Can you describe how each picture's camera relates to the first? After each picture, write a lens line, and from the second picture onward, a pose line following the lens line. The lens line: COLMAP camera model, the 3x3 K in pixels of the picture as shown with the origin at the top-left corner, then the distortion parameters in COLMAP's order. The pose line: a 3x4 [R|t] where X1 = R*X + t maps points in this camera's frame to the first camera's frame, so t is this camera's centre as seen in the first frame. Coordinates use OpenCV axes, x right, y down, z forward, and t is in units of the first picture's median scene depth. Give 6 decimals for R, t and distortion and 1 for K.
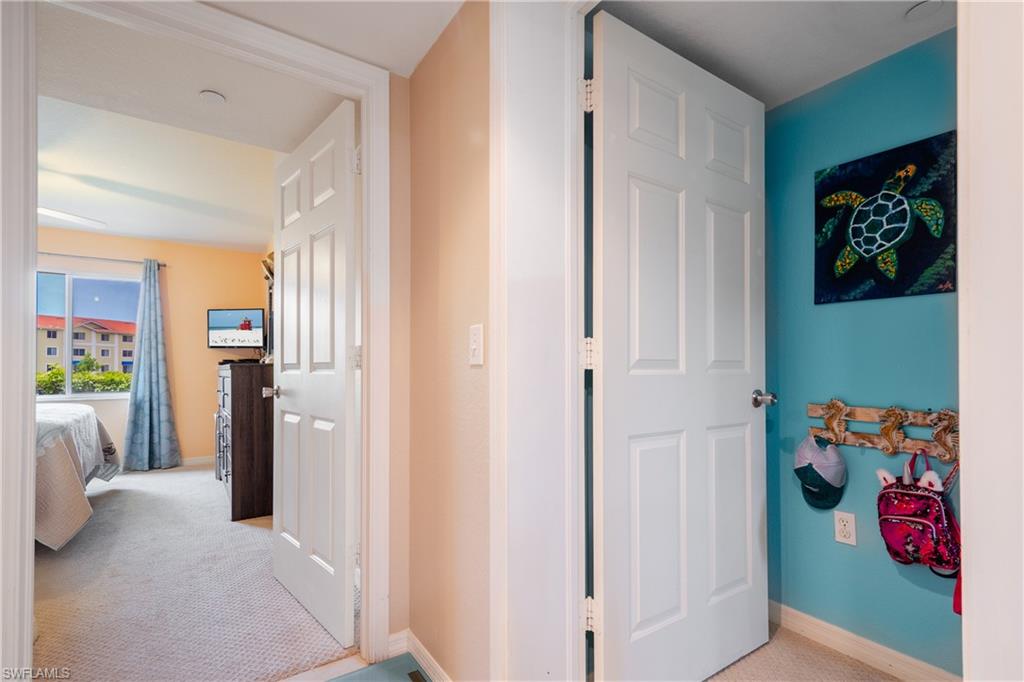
lens RADIAL K [[473.8, 0, 516.9], [0, 473.8, 361.2], [0, 0, 1]] dist [0.000989, 0.001274]
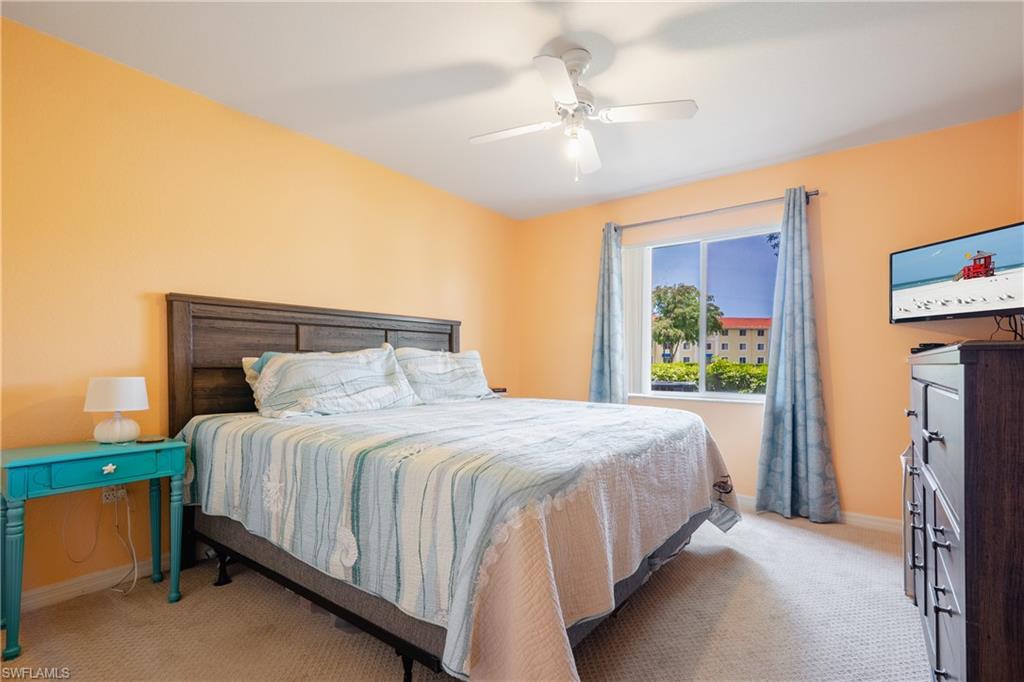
lens RADIAL K [[473.8, 0, 516.9], [0, 473.8, 361.2], [0, 0, 1]] dist [0.000989, 0.001274]
pose [[0.312778, 0.009878, -0.949775, -0.281445], [0.003369, 0.999928, 0.011510, 0.008518], [0.949820, -0.006800, 0.312723, 0.444135]]
